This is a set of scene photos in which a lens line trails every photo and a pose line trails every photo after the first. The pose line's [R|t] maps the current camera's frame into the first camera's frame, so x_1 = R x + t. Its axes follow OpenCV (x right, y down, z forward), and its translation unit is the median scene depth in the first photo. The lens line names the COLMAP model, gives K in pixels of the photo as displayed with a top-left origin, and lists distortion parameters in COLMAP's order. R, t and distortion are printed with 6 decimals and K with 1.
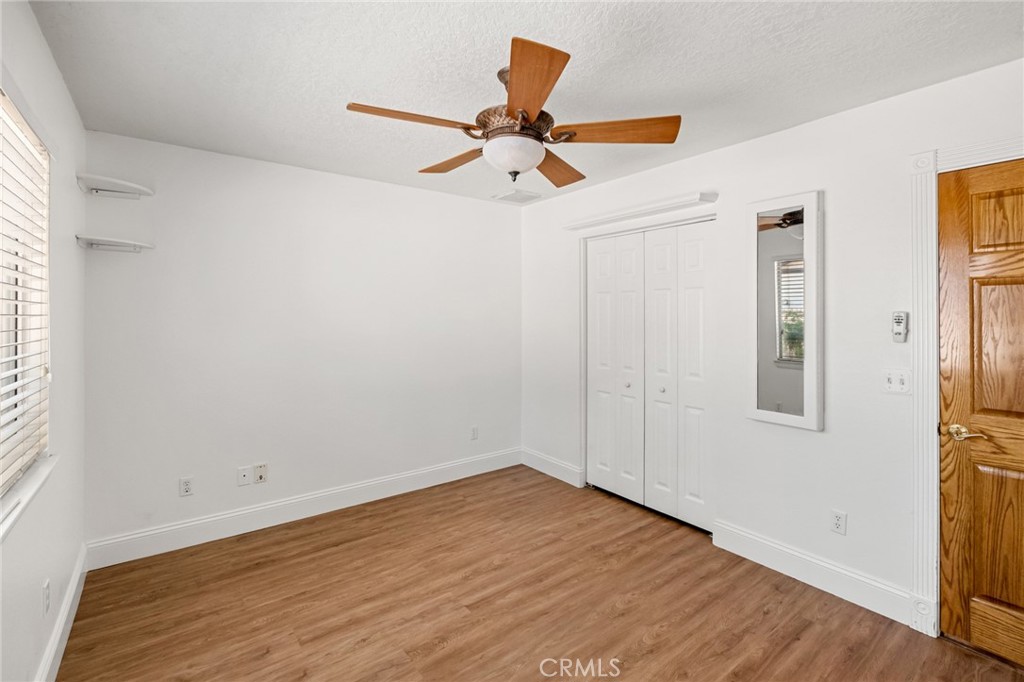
lens RADIAL K [[445.0, 0, 514.3], [0, 445.0, 314.3], [0, 0, 1]] dist [-0.003154, -0.001015]
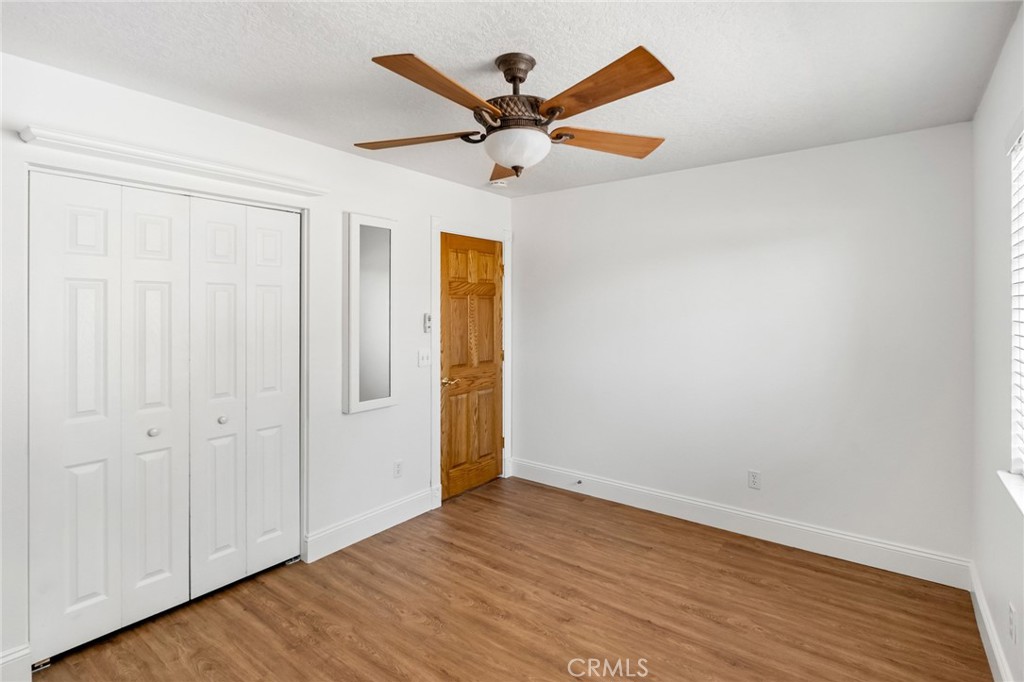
lens RADIAL K [[502.1, 0, 507.8], [0, 502.1, 314.0], [0, 0, 1]] dist [0.001129, -0.001582]
pose [[-0.257086, -0.004750, 0.966377, -0.761603], [0.003121, 0.999979, 0.005745, -0.012671], [-0.966383, 0.004493, -0.257066, 0.970704]]
